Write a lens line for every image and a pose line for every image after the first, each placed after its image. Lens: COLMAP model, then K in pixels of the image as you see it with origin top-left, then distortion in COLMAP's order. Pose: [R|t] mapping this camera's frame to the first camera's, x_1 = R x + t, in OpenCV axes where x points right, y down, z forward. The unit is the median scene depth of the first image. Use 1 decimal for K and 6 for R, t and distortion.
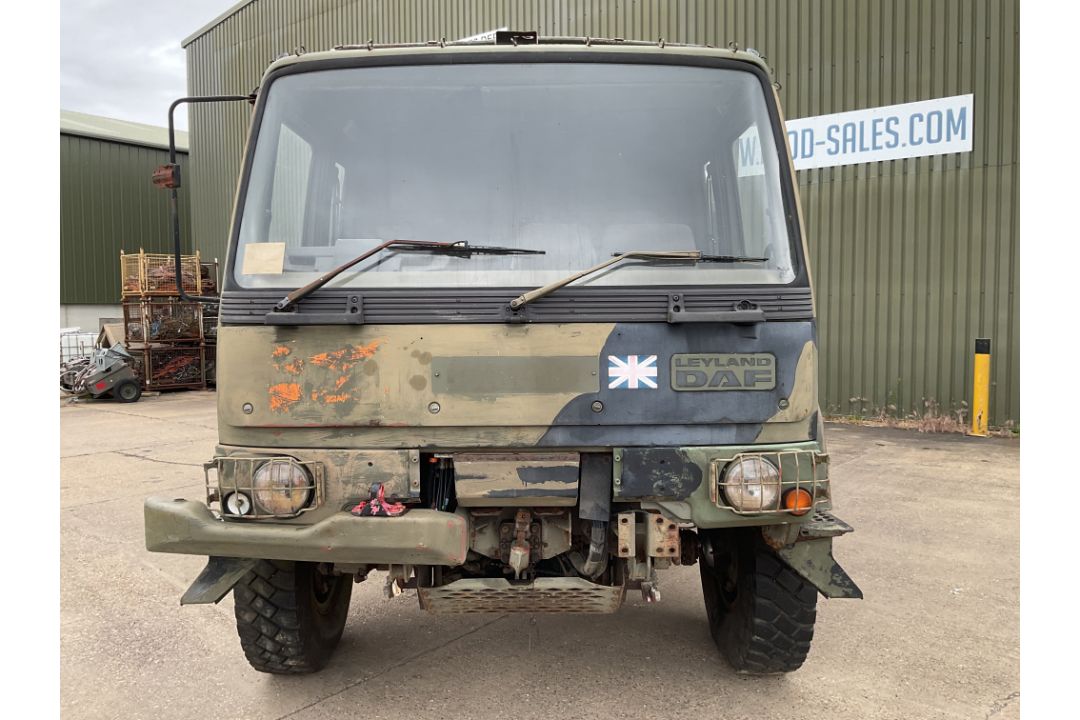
lens RADIAL K [[790.3, 0, 535.3], [0, 790.3, 346.8], [0, 0, 1]] dist [0.115050, -0.223695]
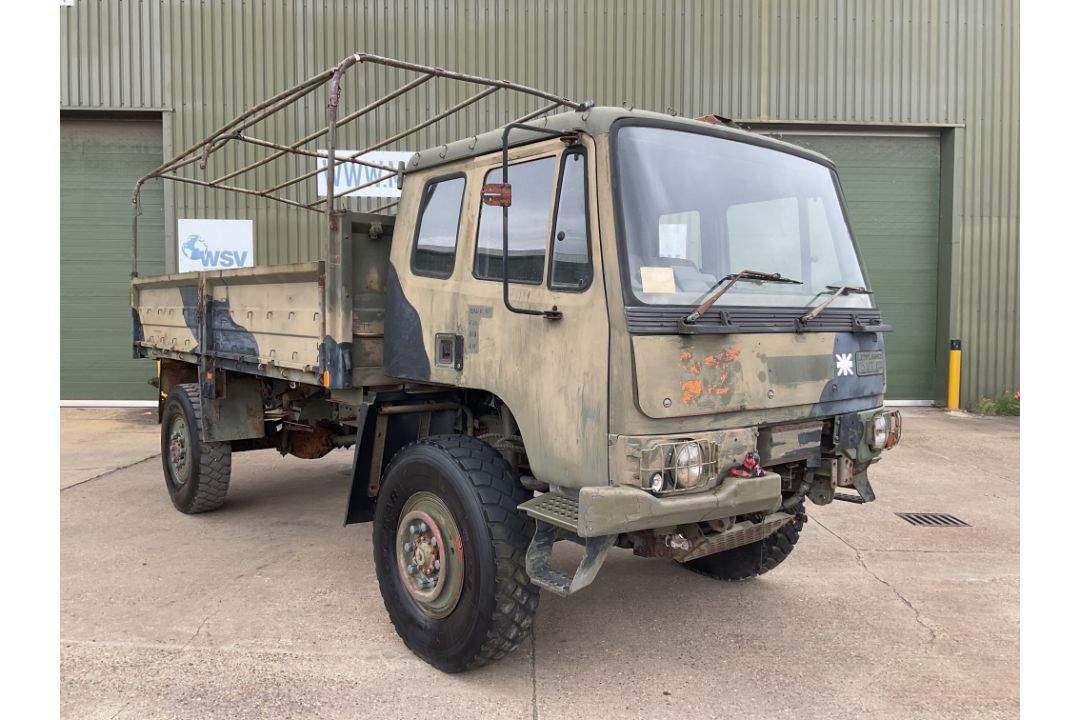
lens RADIAL K [[790.3, 0, 535.3], [0, 790.3, 346.8], [0, 0, 1]] dist [0.115050, -0.223695]
pose [[0.765048, -0.011639, 0.643868, -1.305269], [0.019426, 0.999799, -0.005009, -0.006181], [-0.643680, 0.016340, 0.765120, 0.204243]]
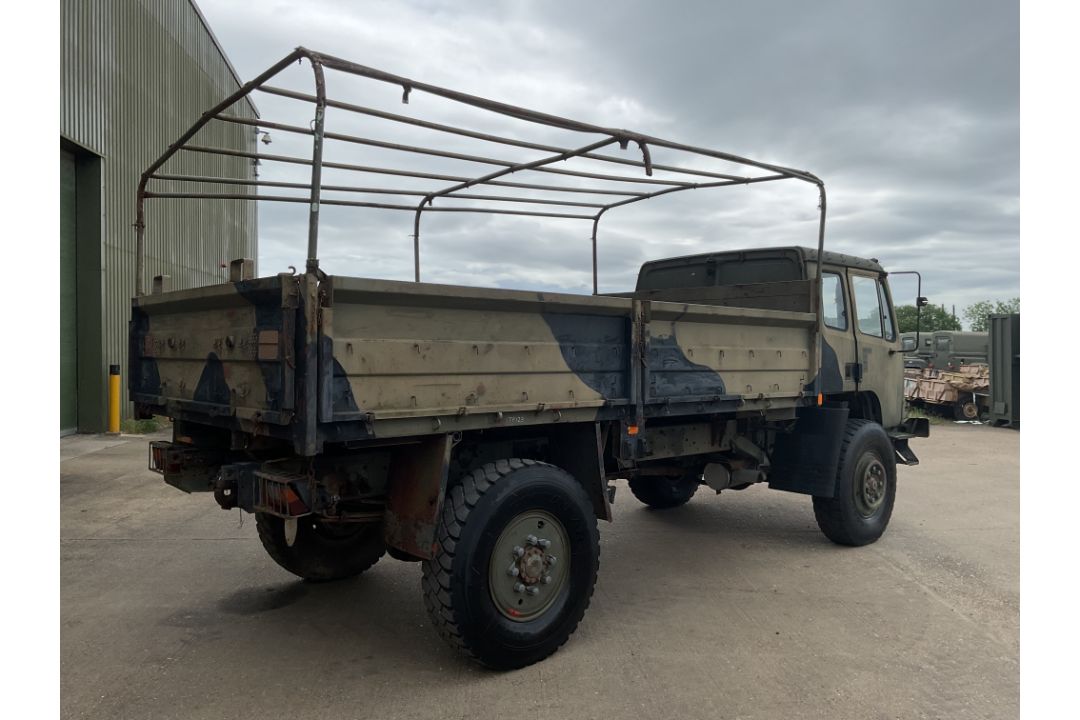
lens RADIAL K [[790.3, 0, 535.3], [0, 790.3, 346.8], [0, 0, 1]] dist [0.115050, -0.223695]
pose [[-0.672729, 0.002566, 0.739884, -1.768570], [0.035315, 0.998966, 0.028646, -0.219234], [-0.739045, 0.045400, -0.672124, 4.220901]]
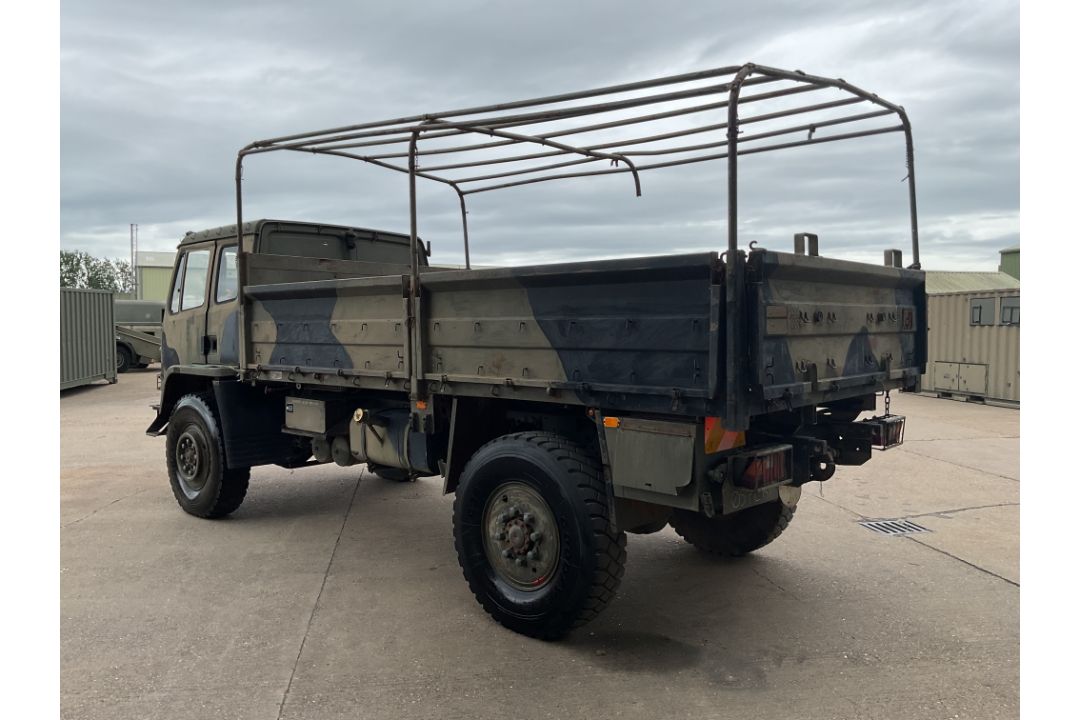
lens RADIAL K [[790.3, 0, 535.3], [0, 790.3, 346.8], [0, 0, 1]] dist [0.115050, -0.223695]
pose [[-0.669334, 0.027134, -0.742466, 1.722848], [-0.032023, 0.997351, 0.065318, -0.230511], [0.742271, 0.067495, -0.666692, 4.240693]]
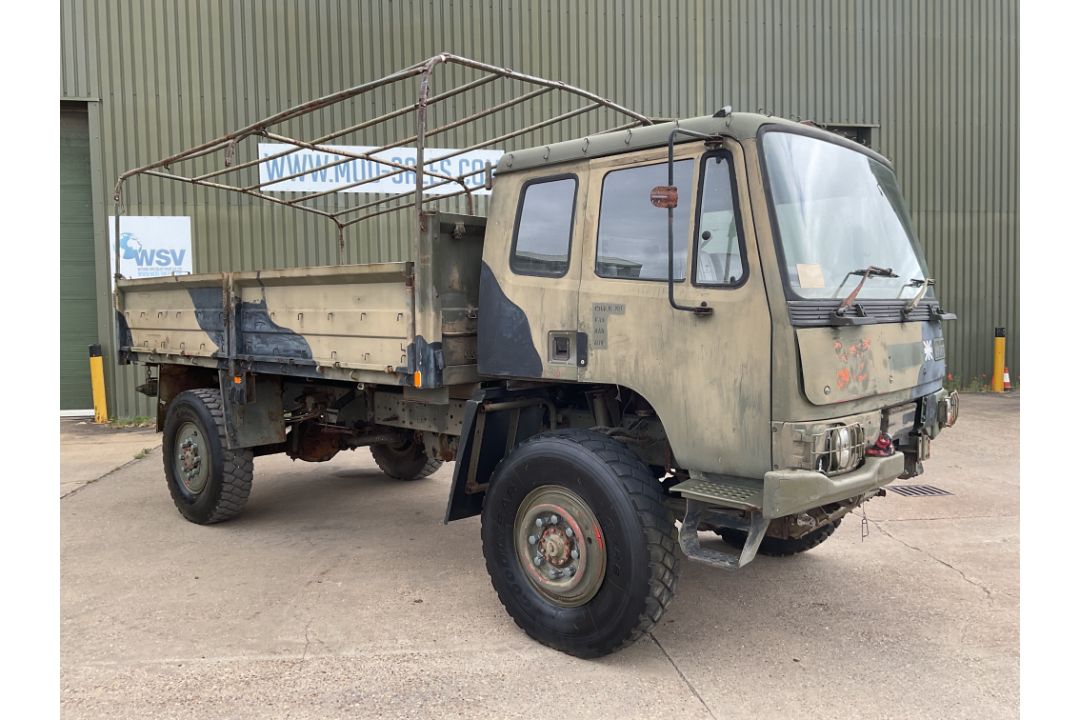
lens RADIAL K [[790.3, 0, 535.3], [0, 790.3, 346.8], [0, 0, 1]] dist [0.115050, -0.223695]
pose [[0.666651, -0.035607, 0.744519, -1.666729], [0.045355, 0.998945, 0.007164, -0.025261], [-0.743989, 0.028992, 0.667563, 0.484185]]
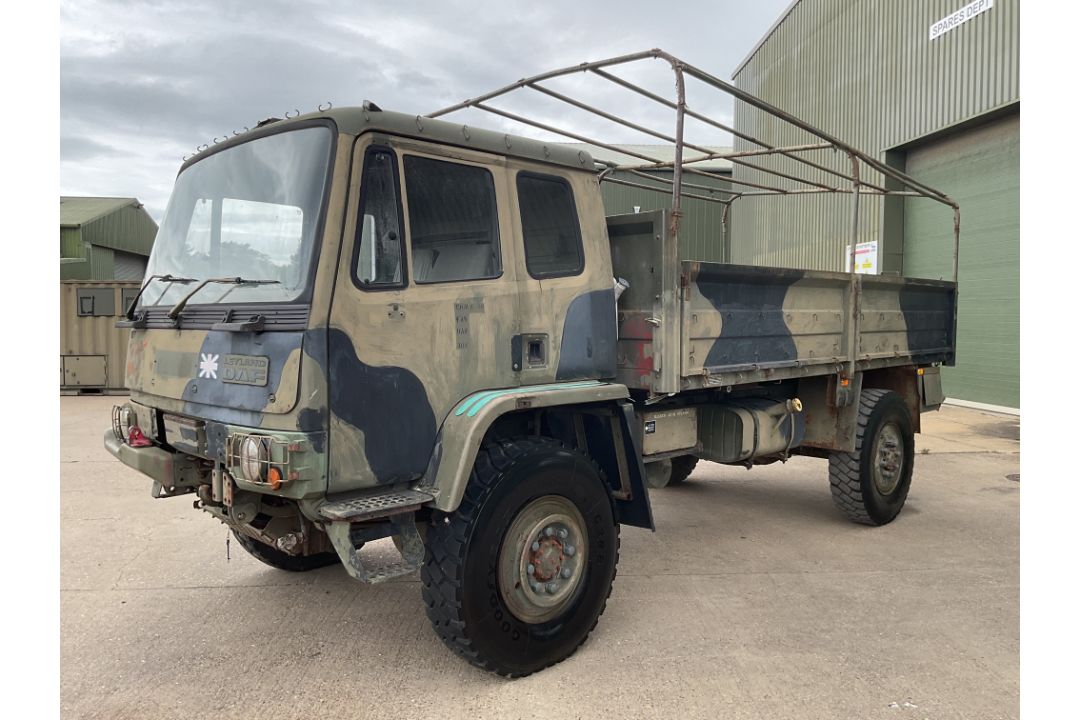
lens RADIAL K [[790.3, 0, 535.3], [0, 790.3, 346.8], [0, 0, 1]] dist [0.115050, -0.223695]
pose [[0.702735, 0.034249, -0.710627, 1.492211], [-0.041213, 0.999123, 0.007398, -0.034863], [0.710257, 0.024088, 0.703530, 0.418817]]
